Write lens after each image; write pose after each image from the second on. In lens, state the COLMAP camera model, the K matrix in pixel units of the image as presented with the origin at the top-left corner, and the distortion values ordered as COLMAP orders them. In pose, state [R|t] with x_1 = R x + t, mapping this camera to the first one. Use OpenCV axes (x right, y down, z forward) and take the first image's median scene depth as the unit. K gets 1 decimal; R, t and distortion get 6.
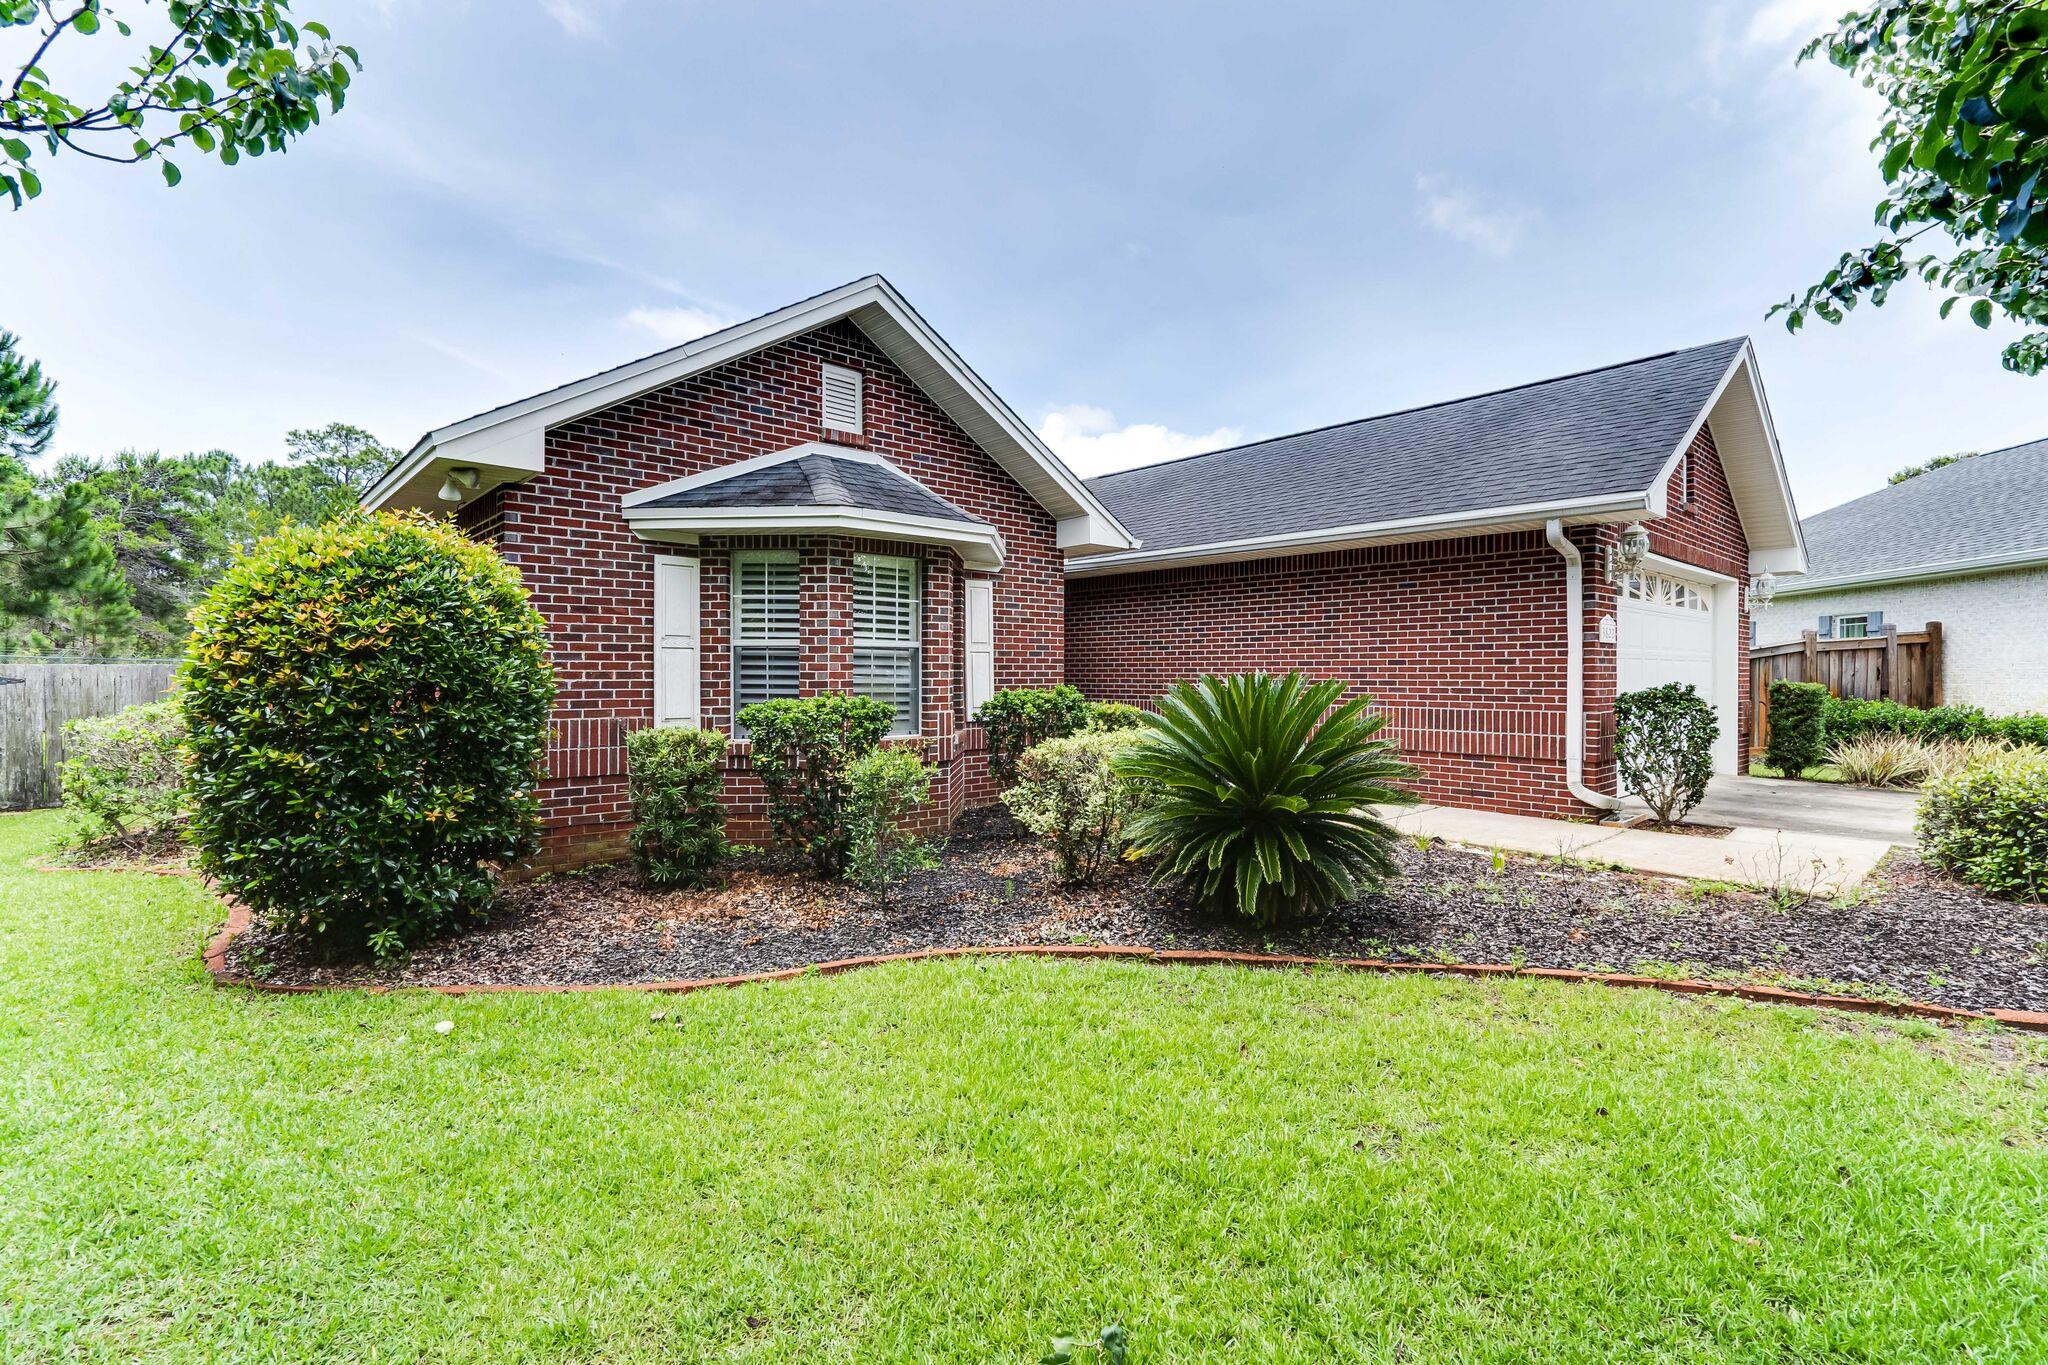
lens RADIAL K [[946.8, 0, 1028.0], [0, 946.8, 671.3], [0, 0, 1]] dist [-0.000083, -0.000313]
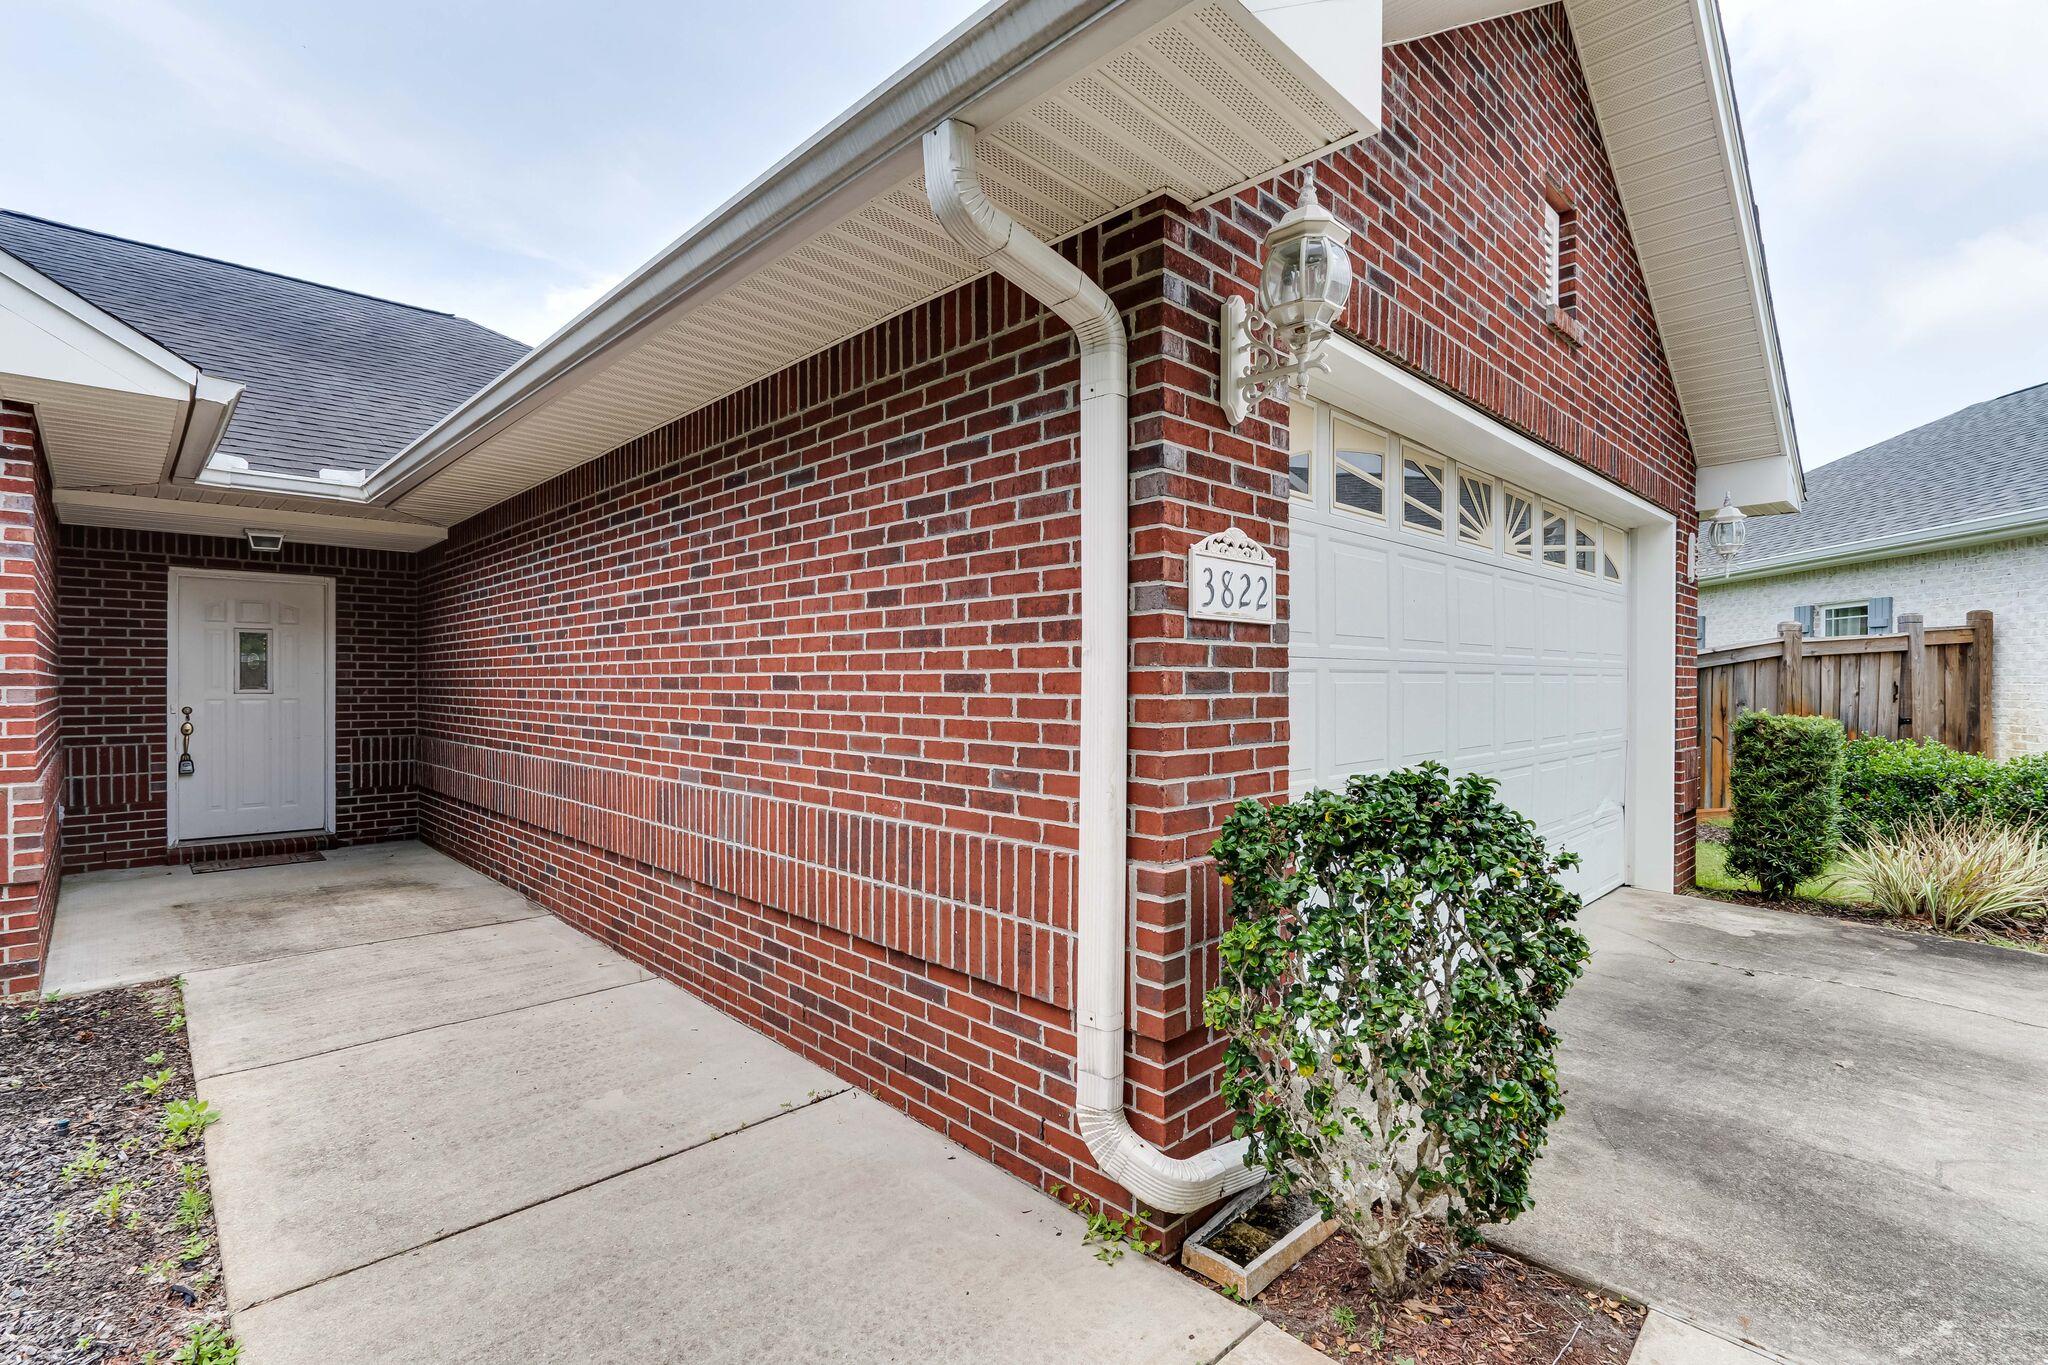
lens RADIAL K [[944.3, 0, 1024.0], [0, 944.3, 682.5], [0, 0, 1]] dist [0.001282, 0.000020]
pose [[0.999477, -0.000662, 0.032342, 0.403475], [0.000530, 0.999991, 0.004108, -0.009187], [-0.032345, -0.004088, 0.999468, 0.528851]]
